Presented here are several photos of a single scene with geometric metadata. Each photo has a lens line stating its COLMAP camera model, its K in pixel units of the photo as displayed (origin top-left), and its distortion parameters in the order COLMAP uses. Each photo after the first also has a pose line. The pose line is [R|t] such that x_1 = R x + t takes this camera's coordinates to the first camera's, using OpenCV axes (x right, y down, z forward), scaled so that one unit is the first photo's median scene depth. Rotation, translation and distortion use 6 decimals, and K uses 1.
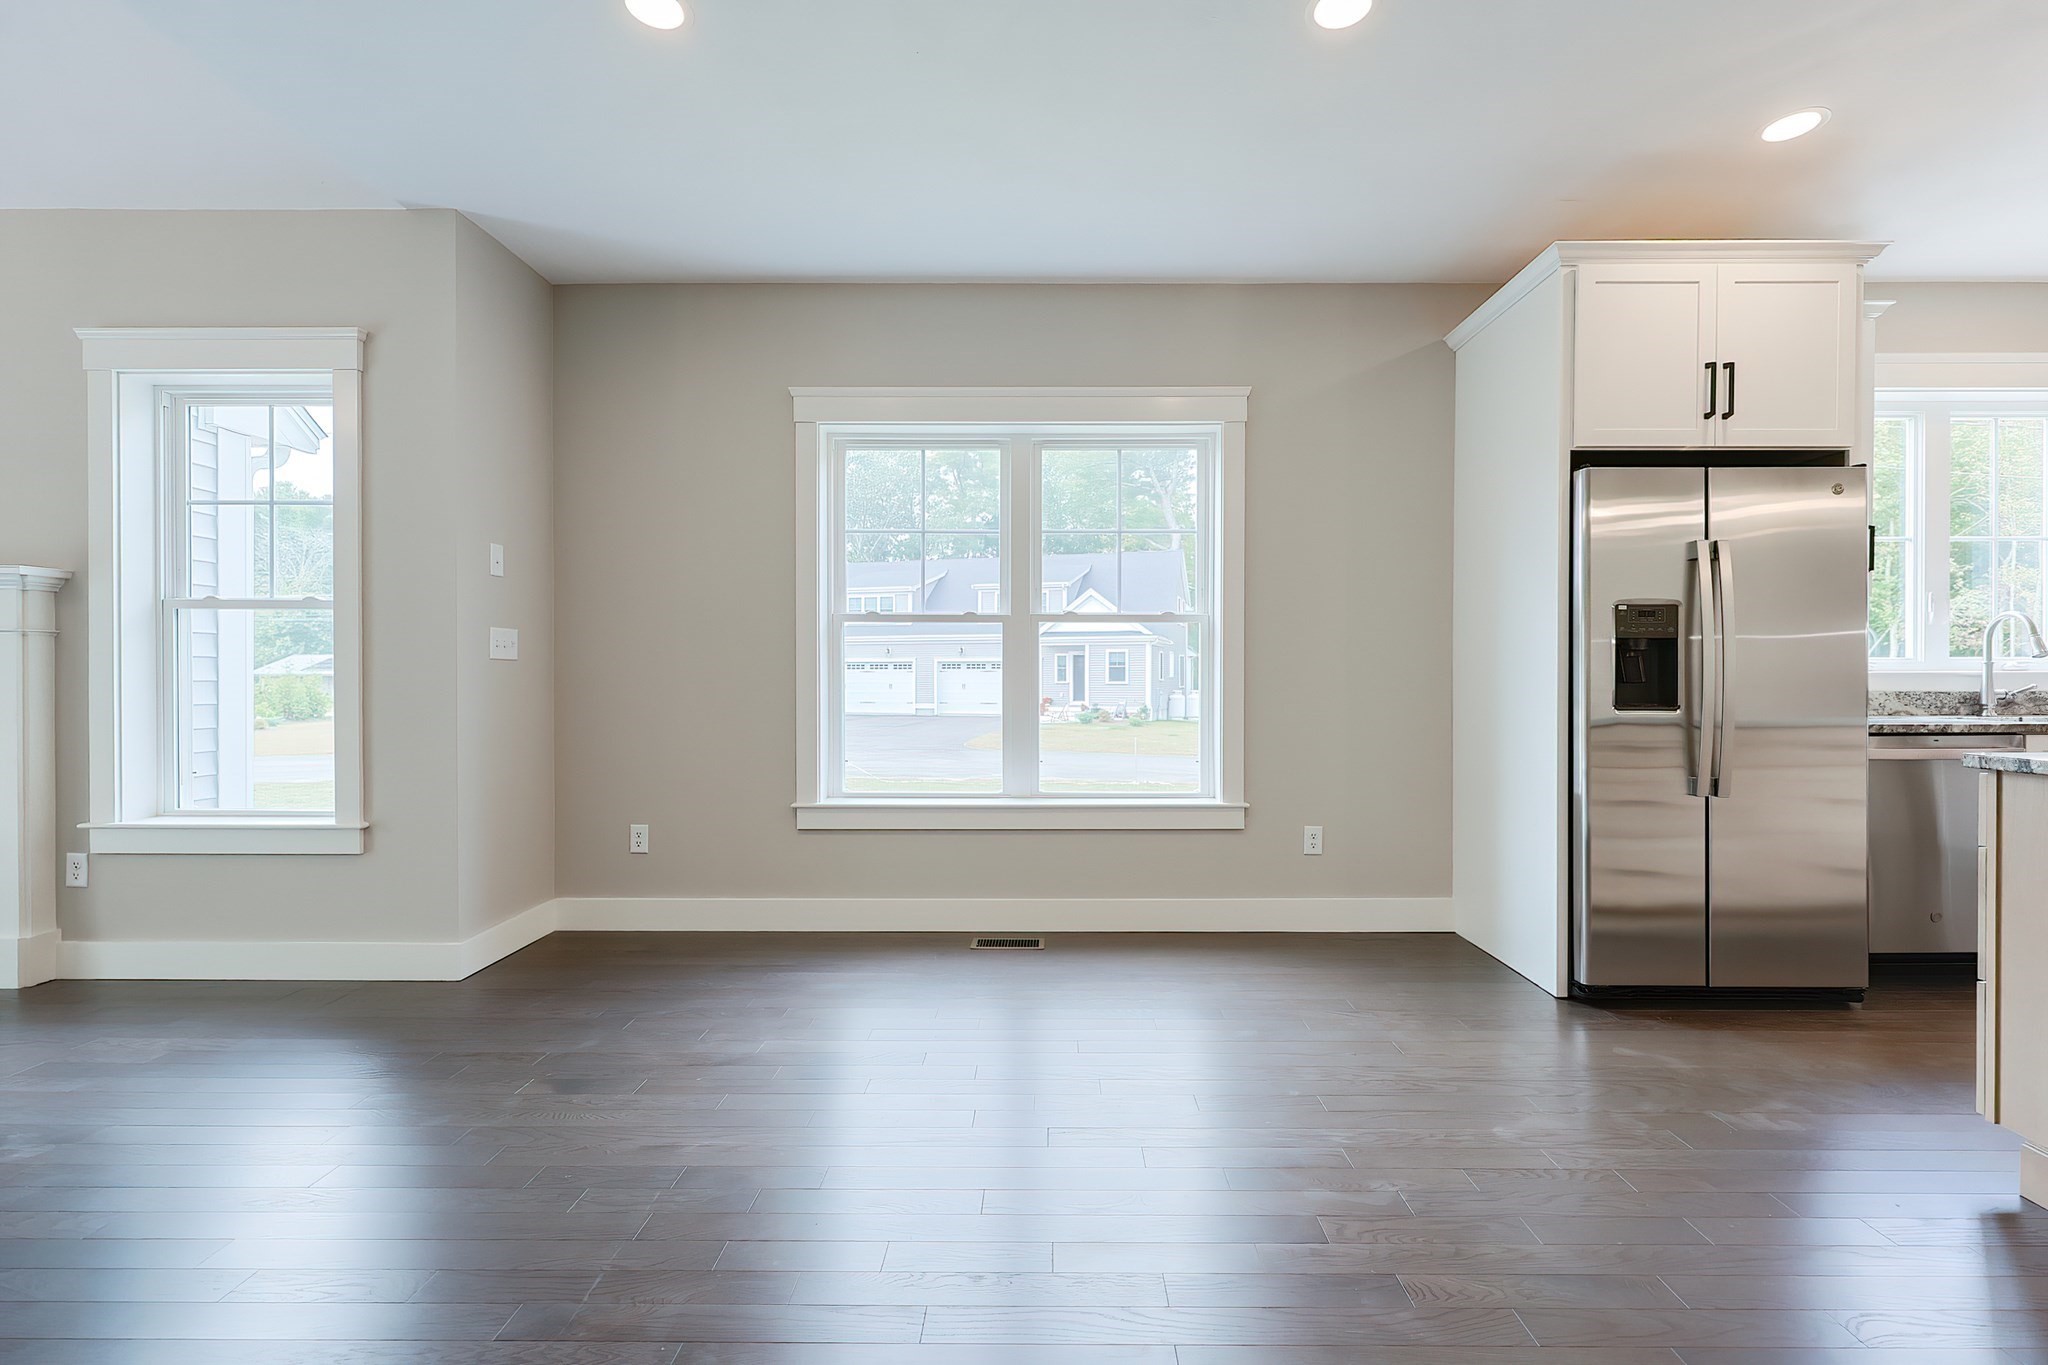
lens RADIAL K [[866.1, 0, 1031.3], [0, 866.1, 680.4], [0, 0, 1]] dist [-0.001497, -0.000206]
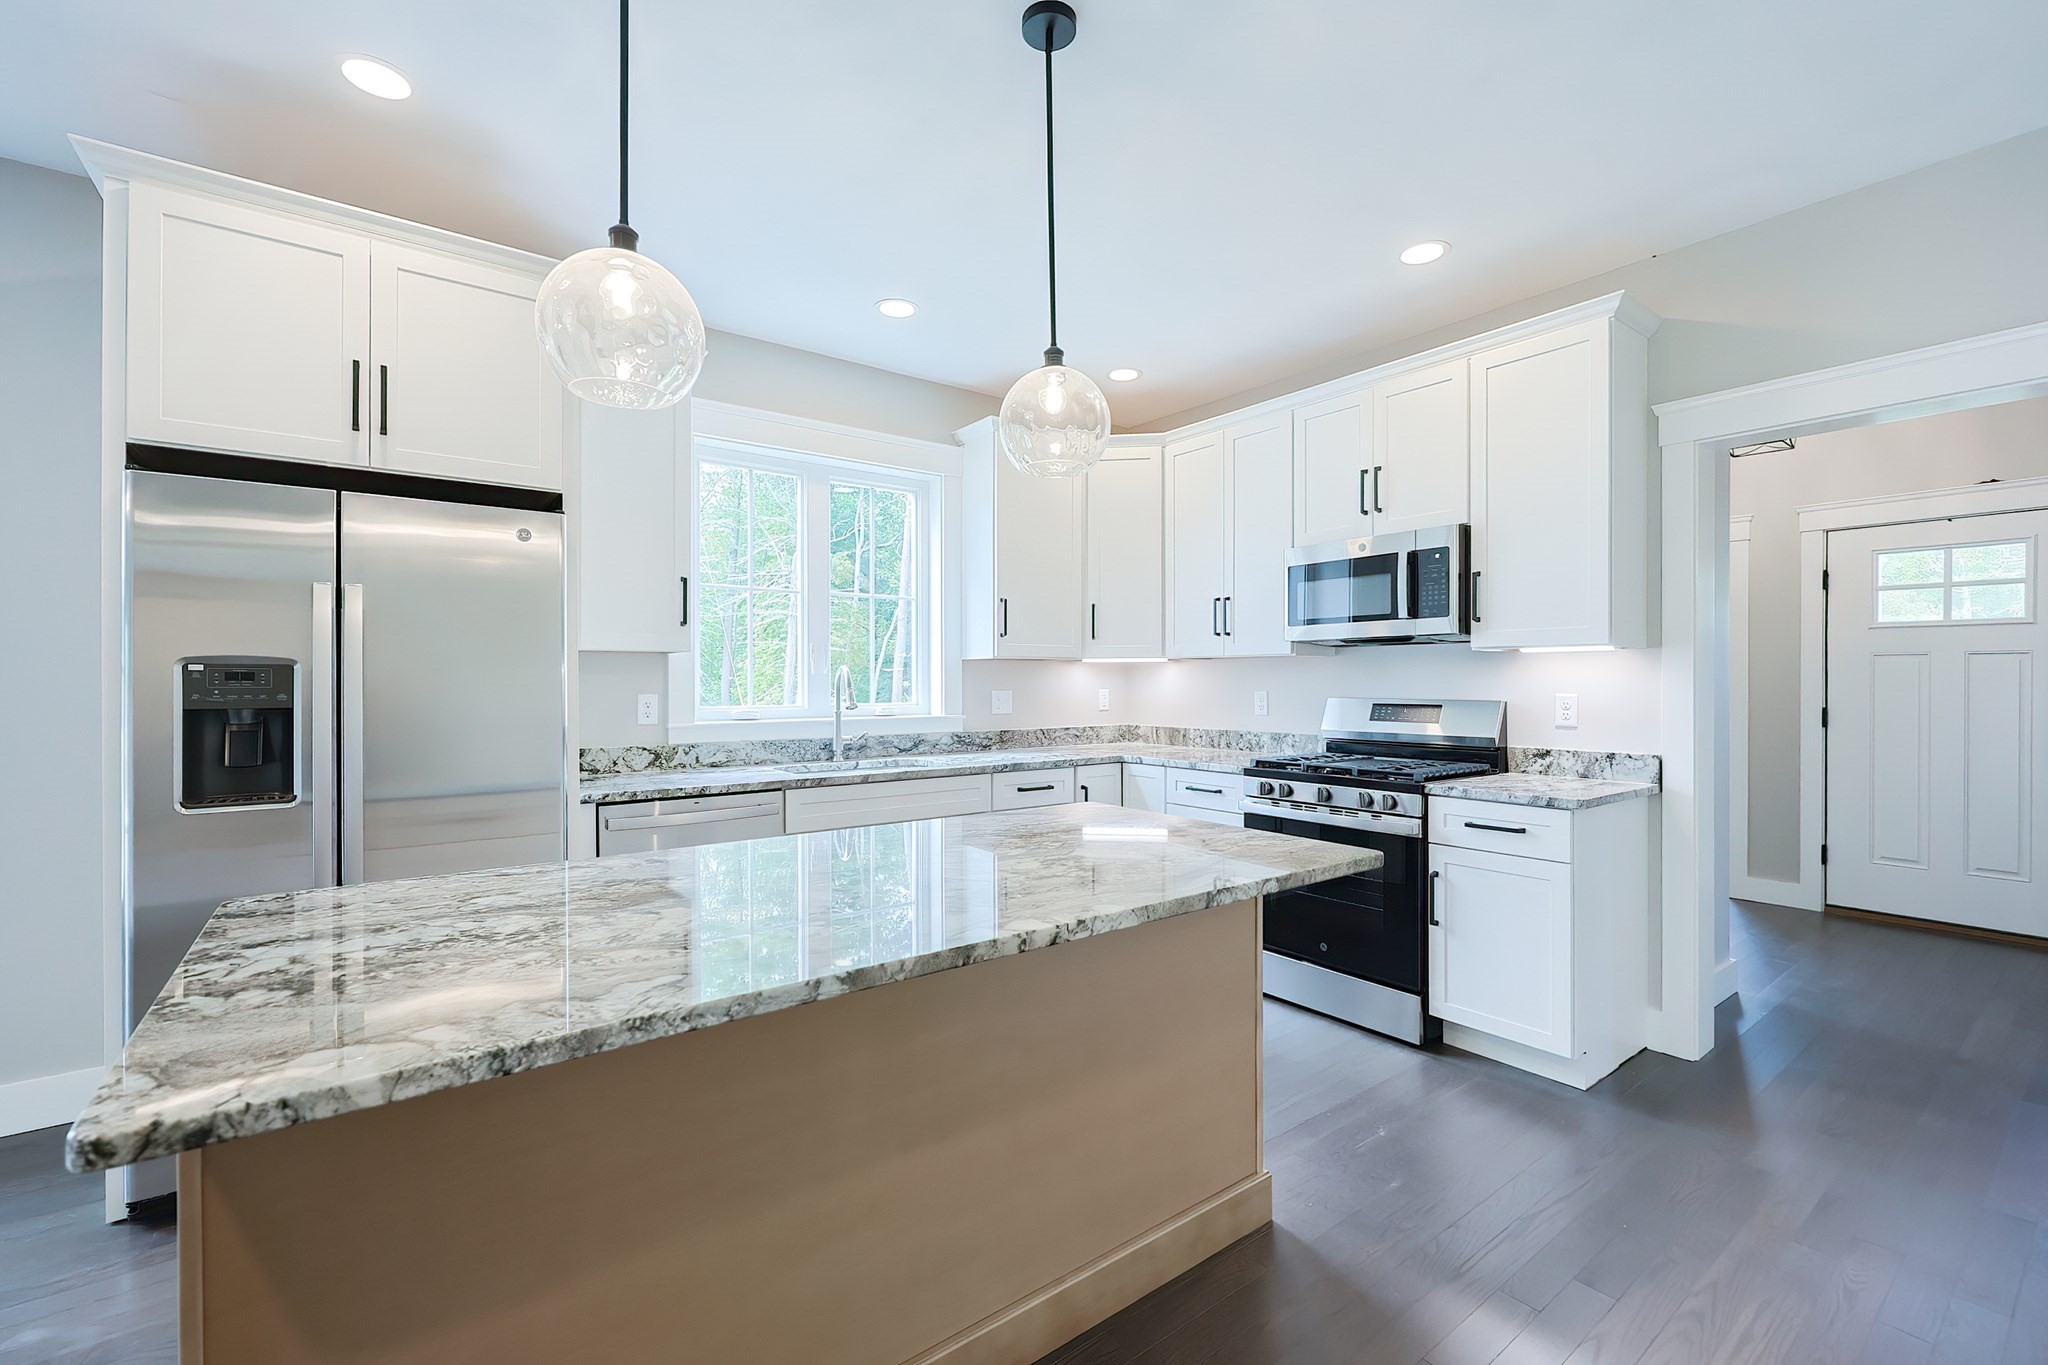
lens RADIAL K [[866.1, 0, 1031.3], [0, 866.1, 680.4], [0, 0, 1]] dist [-0.001497, -0.000206]
pose [[0.791809, -0.000309, 0.610769, 0.674282], [0.004535, 0.999975, -0.005374, -0.055817], [-0.610752, 0.007025, 0.791791, -0.006340]]
